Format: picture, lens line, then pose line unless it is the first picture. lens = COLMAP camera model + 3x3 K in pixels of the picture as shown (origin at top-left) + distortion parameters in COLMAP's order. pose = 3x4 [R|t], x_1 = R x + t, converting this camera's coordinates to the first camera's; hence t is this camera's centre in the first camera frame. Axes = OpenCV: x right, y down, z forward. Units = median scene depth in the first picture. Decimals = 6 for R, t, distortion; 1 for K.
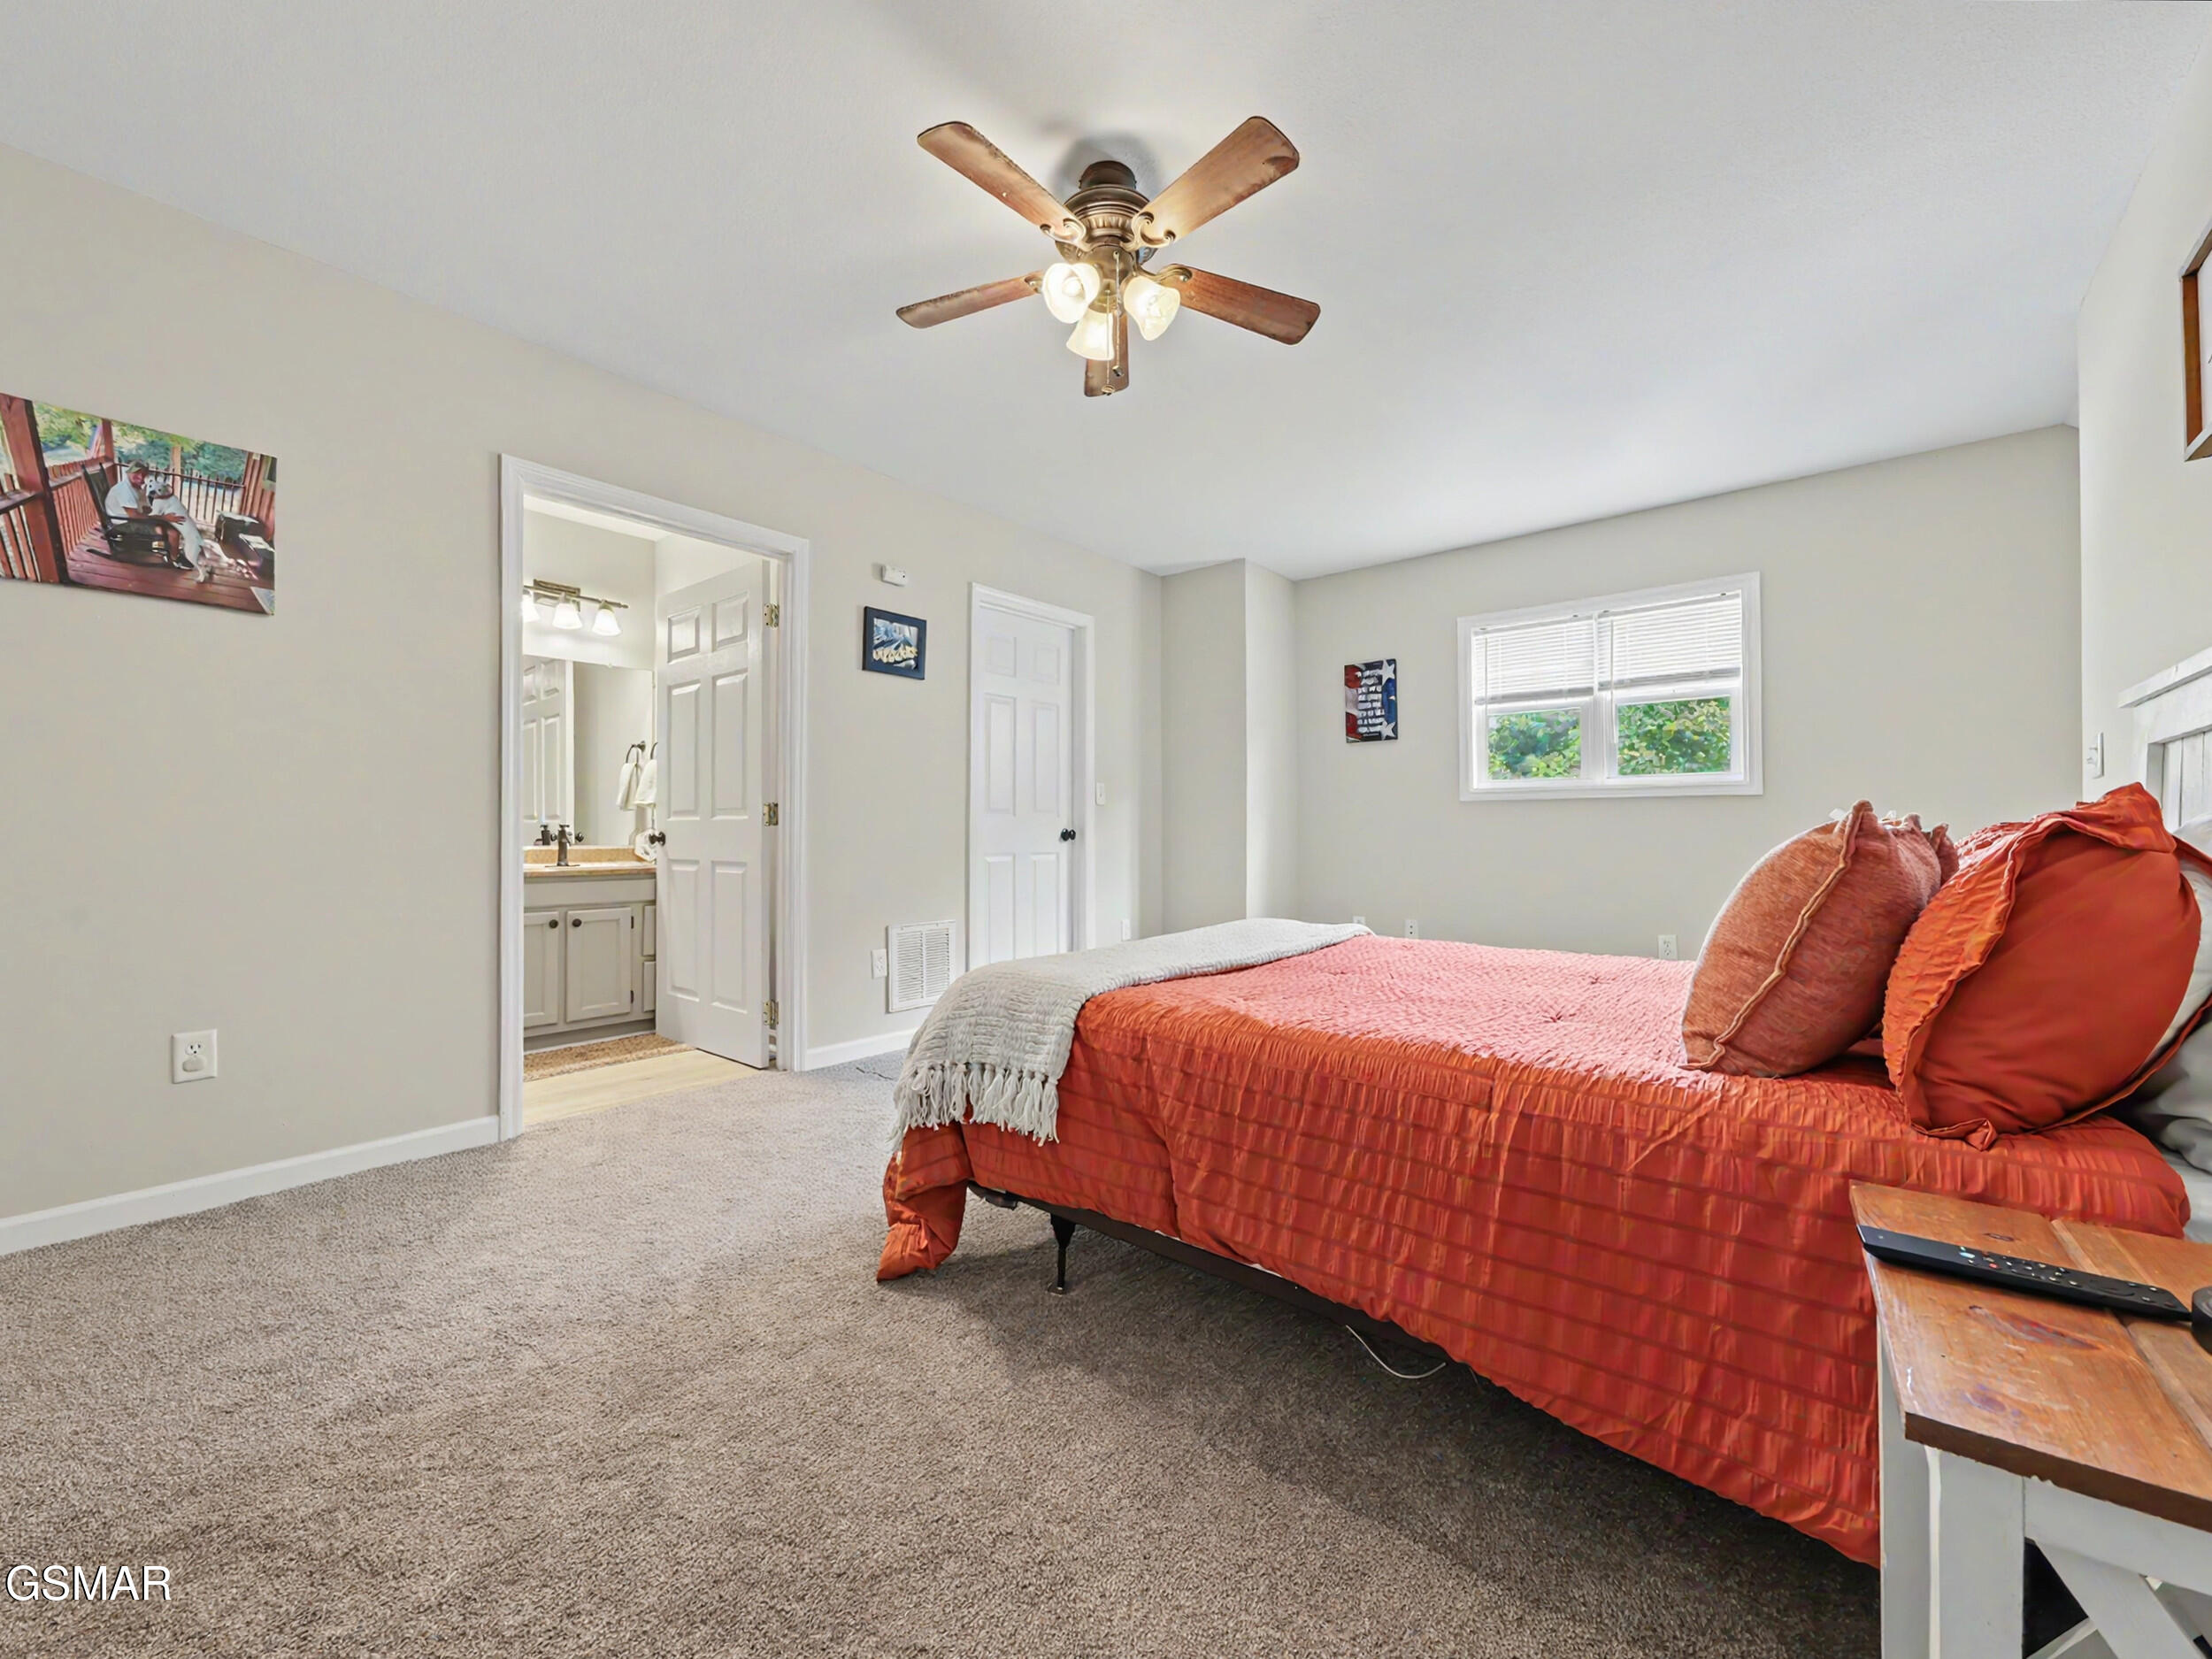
lens RADIAL K [[894.4, 0, 1105.0], [0, 894.4, 833.2], [0, 0, 1]] dist [0.003402, -0.000025]
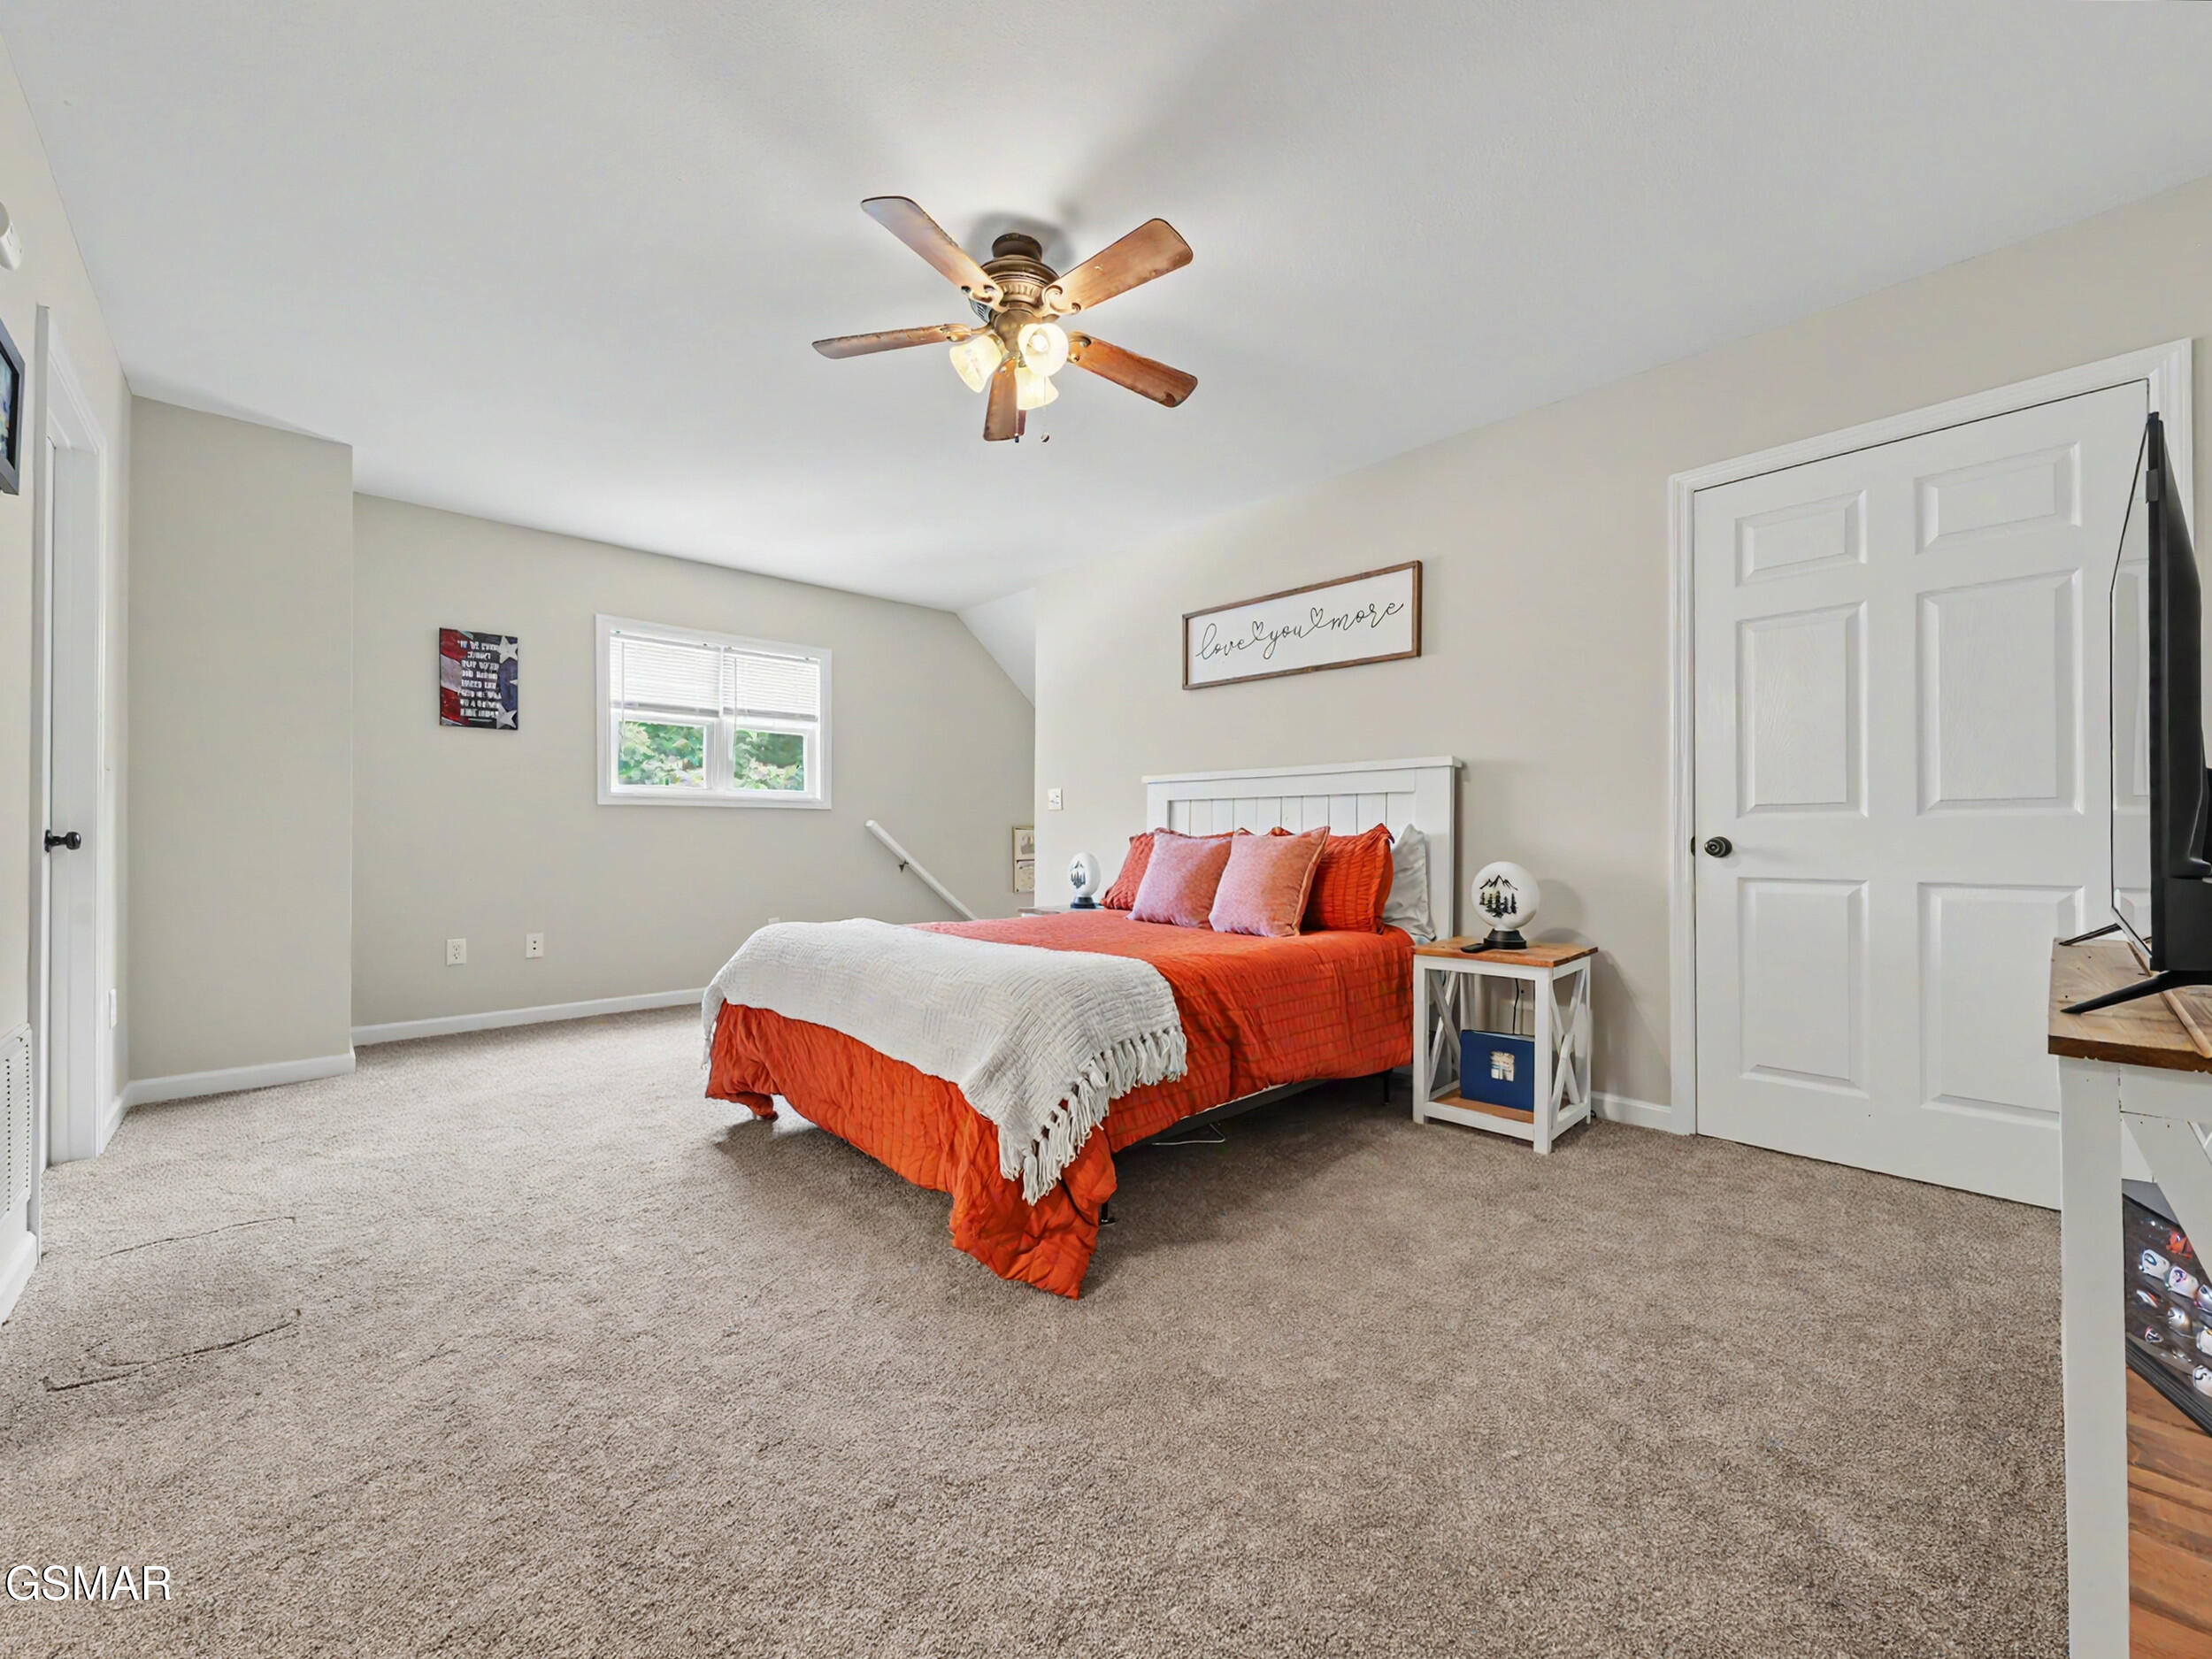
lens RADIAL K [[894.4, 0, 1095.2], [0, 894.4, 838.8], [0, 0, 1]] dist [0.003402, -0.000025]
pose [[0.118783, -0.003075, 0.992915, -0.474804], [-0.000041, 0.999995, 0.003102, -0.001533], [-0.992920, -0.000409, 0.118783, 0.335940]]
